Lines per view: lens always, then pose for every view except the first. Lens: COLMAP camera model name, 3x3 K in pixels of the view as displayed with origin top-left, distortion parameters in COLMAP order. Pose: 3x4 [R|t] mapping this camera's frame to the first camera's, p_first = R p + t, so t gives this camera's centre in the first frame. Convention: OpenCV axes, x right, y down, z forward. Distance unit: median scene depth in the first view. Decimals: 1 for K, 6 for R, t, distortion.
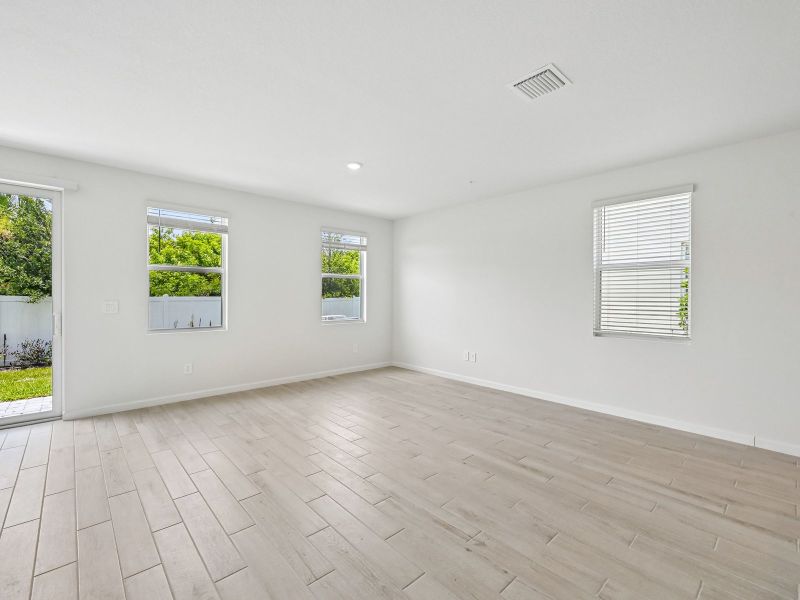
lens RADIAL K [[363.0, 0, 398.6], [0, 363.0, 296.8], [0, 0, 1]] dist [-0.000065, 0.000216]
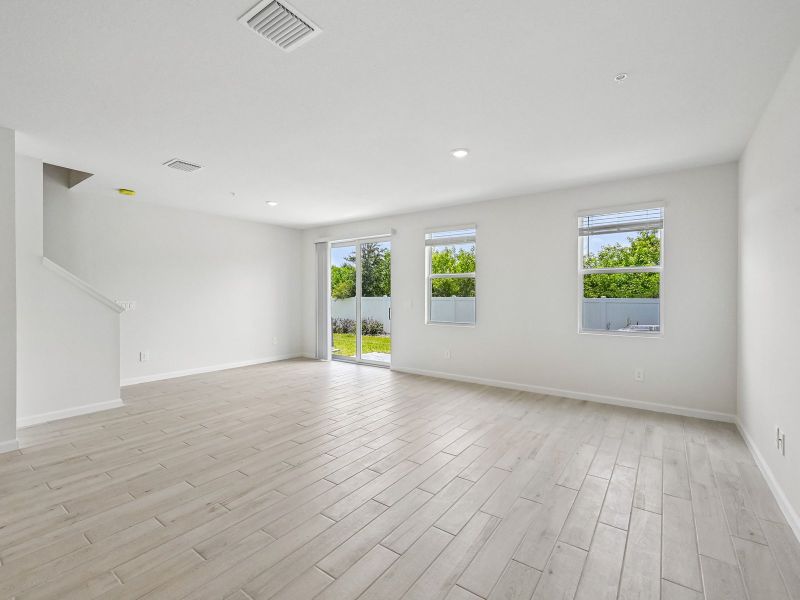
lens RADIAL K [[363.0, 0, 398.6], [0, 363.0, 296.8], [0, 0, 1]] dist [-0.000065, 0.000216]
pose [[0.198700, 0.000001, -0.980060, 0.750300], [-0.003309, 0.999994, -0.000670, -0.002690], [0.980055, 0.003376, 0.198699, 0.680520]]
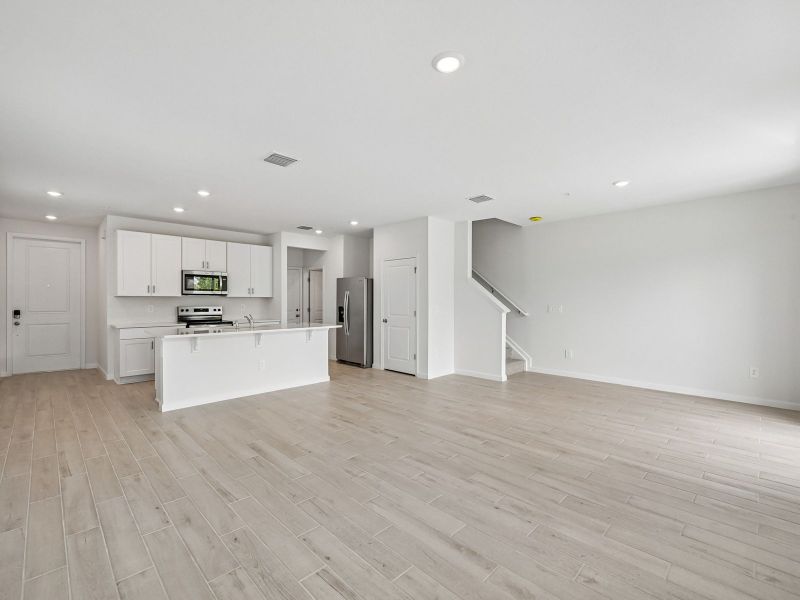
lens RADIAL K [[363.0, 0, 398.6], [0, 363.0, 296.8], [0, 0, 1]] dist [-0.000065, 0.000216]
pose [[-0.999142, -0.006060, -0.040976, -0.028079], [-0.005805, 0.999963, -0.006340, -0.005119], [0.041013, -0.006097, -0.999140, 1.574884]]
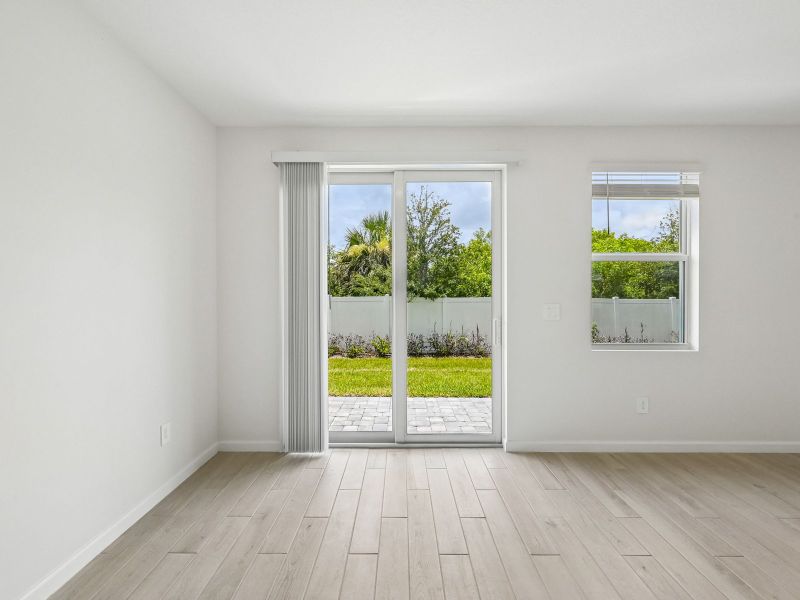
lens RADIAL K [[357.4, 0, 400.0], [0, 357.4, 300.0], [0, 0, 1]] dist [0.001768, 0.000243]
pose [[0.728085, -0.003715, -0.685477, -0.533416], [0.006480, 0.999978, 0.001463, -0.000956], [0.685456, -0.005507, 0.728093, 0.248750]]
